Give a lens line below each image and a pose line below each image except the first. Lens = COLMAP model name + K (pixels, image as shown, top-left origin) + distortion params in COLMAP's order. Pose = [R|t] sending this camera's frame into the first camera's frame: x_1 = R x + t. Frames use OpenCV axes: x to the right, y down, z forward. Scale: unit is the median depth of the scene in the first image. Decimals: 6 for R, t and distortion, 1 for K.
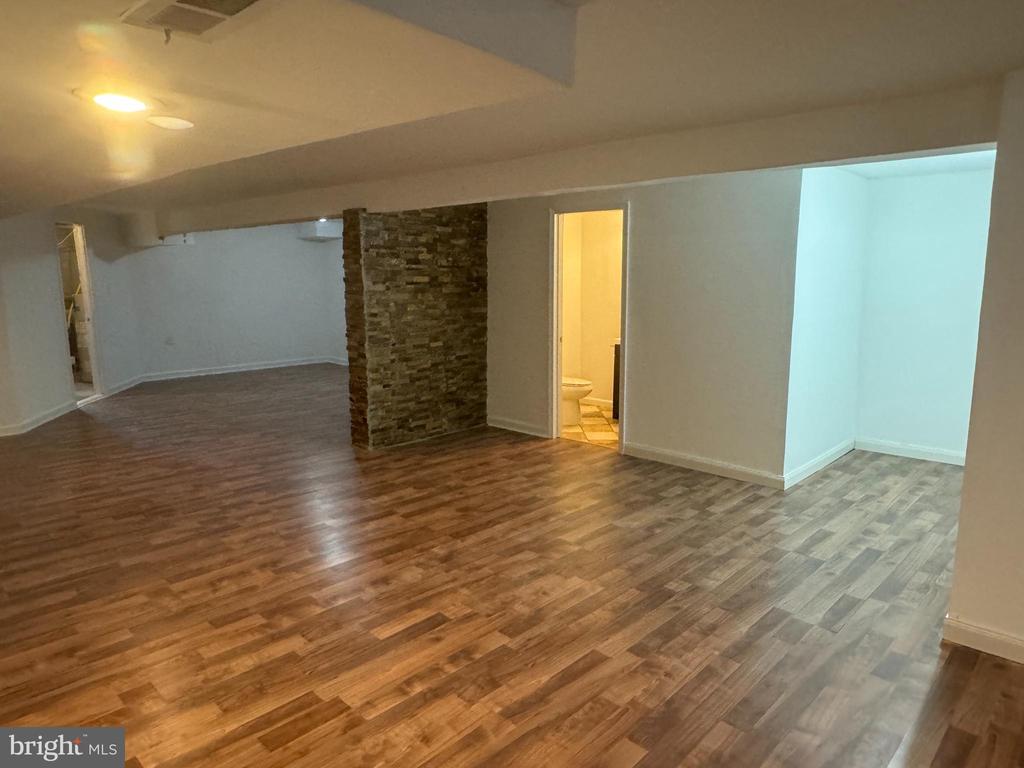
lens RADIAL K [[659.6, 0, 512.0], [0, 659.6, 384.0], [0, 0, 1]] dist [-0.008022, -0.000766]
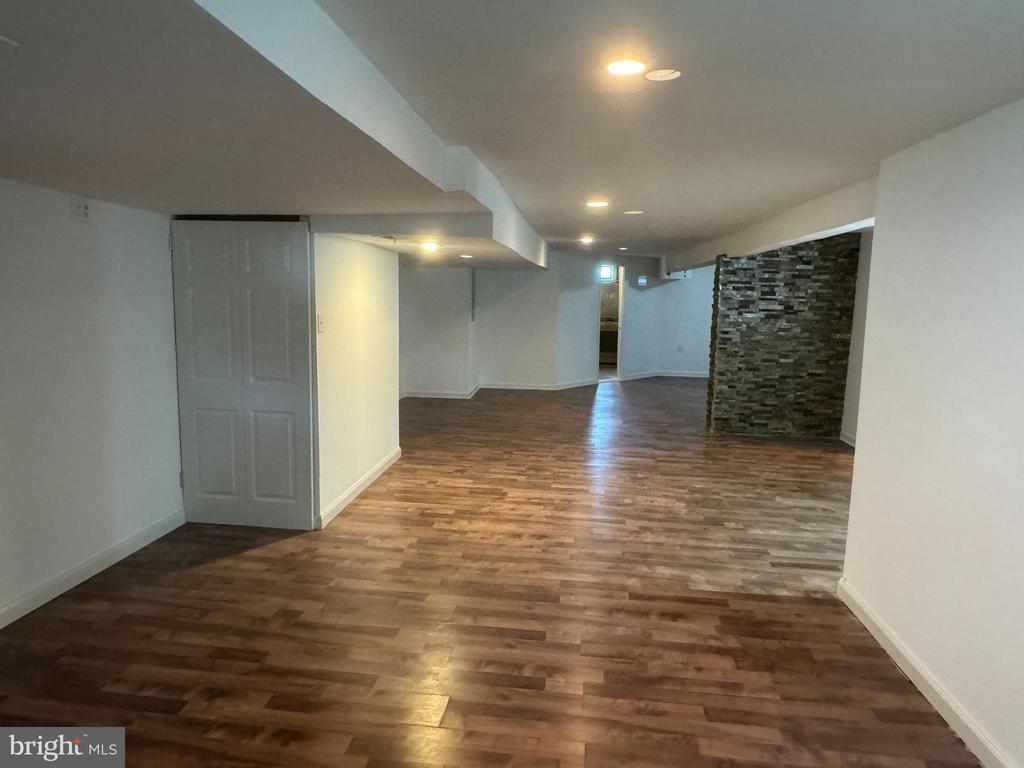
lens RADIAL K [[659.6, 0, 512.0], [0, 659.6, 384.0], [0, 0, 1]] dist [-0.008022, -0.000766]
pose [[0.598820, 0.120199, -0.791812, 0.582494], [-0.149826, 0.988032, 0.036677, 0.014486], [0.786745, 0.096671, 0.609662, -0.147418]]
